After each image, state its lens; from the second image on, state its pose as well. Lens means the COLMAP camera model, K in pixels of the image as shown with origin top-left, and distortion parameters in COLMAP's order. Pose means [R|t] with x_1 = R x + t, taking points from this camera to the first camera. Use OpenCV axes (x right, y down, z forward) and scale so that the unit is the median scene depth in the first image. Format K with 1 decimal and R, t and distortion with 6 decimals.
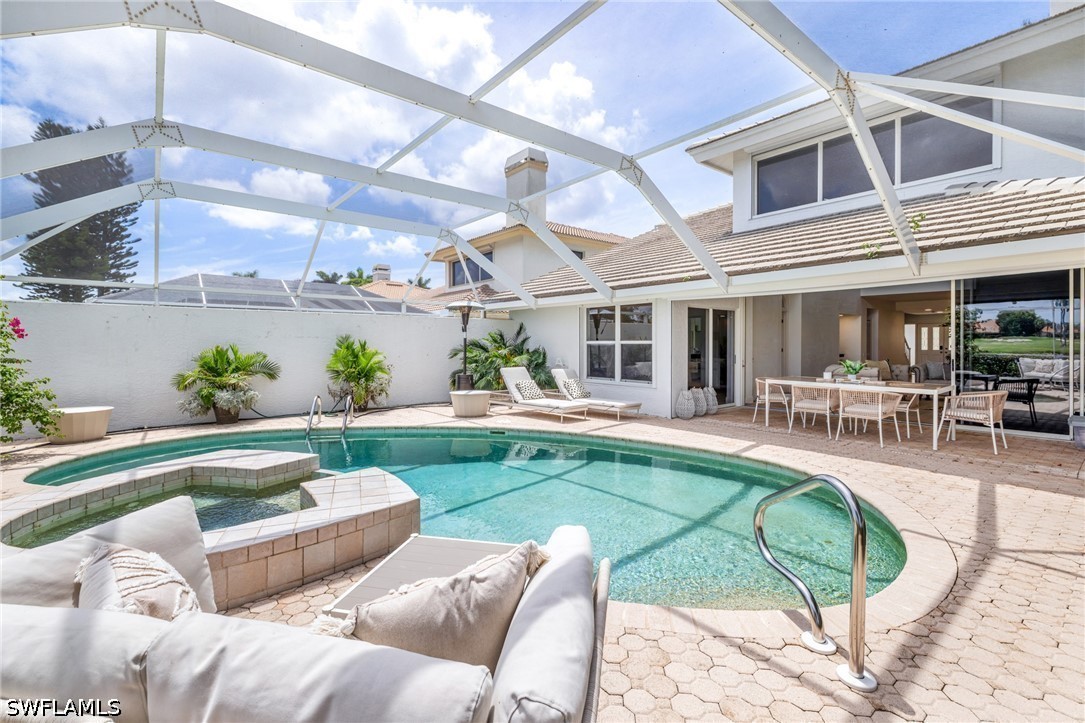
lens RADIAL K [[481.1, 0, 538.6], [0, 481.1, 356.7], [0, 0, 1]] dist [0.001574, 0.000520]
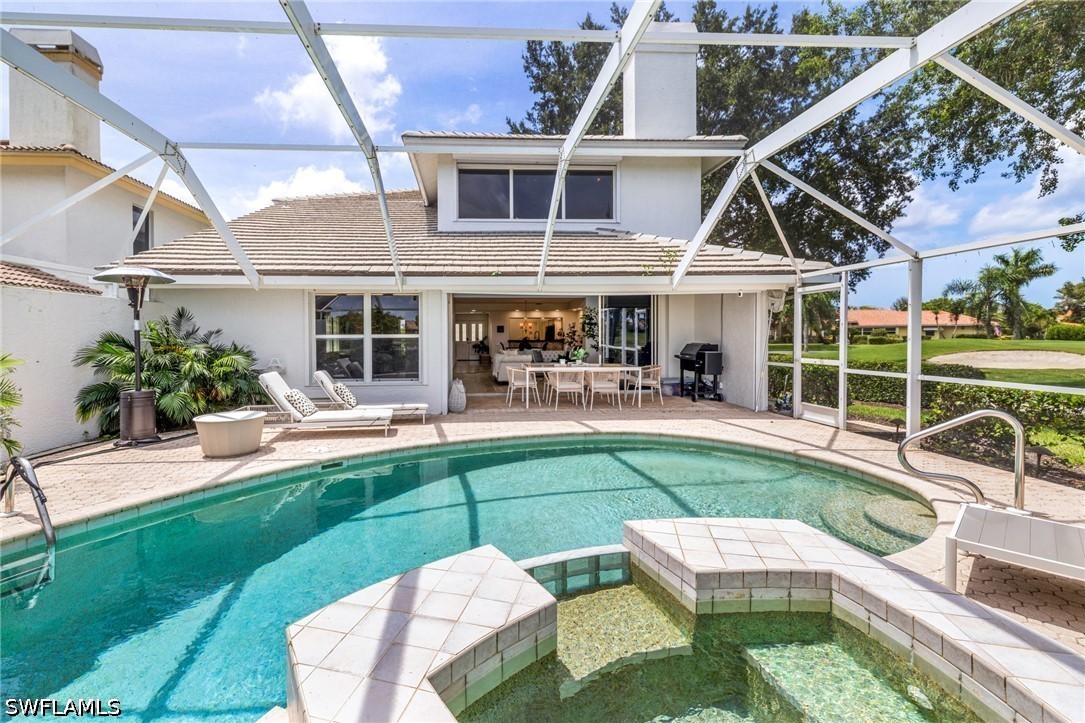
lens RADIAL K [[468.7, 0, 534.6], [0, 468.7, 359.1], [0, 0, 1]] dist [0.001352, 0.000092]
pose [[0.583903, -0.043609, 0.810652, -0.346749], [0.027677, 0.999045, 0.033809, -0.009452], [-0.811352, 0.002696, 0.584552, 0.269904]]
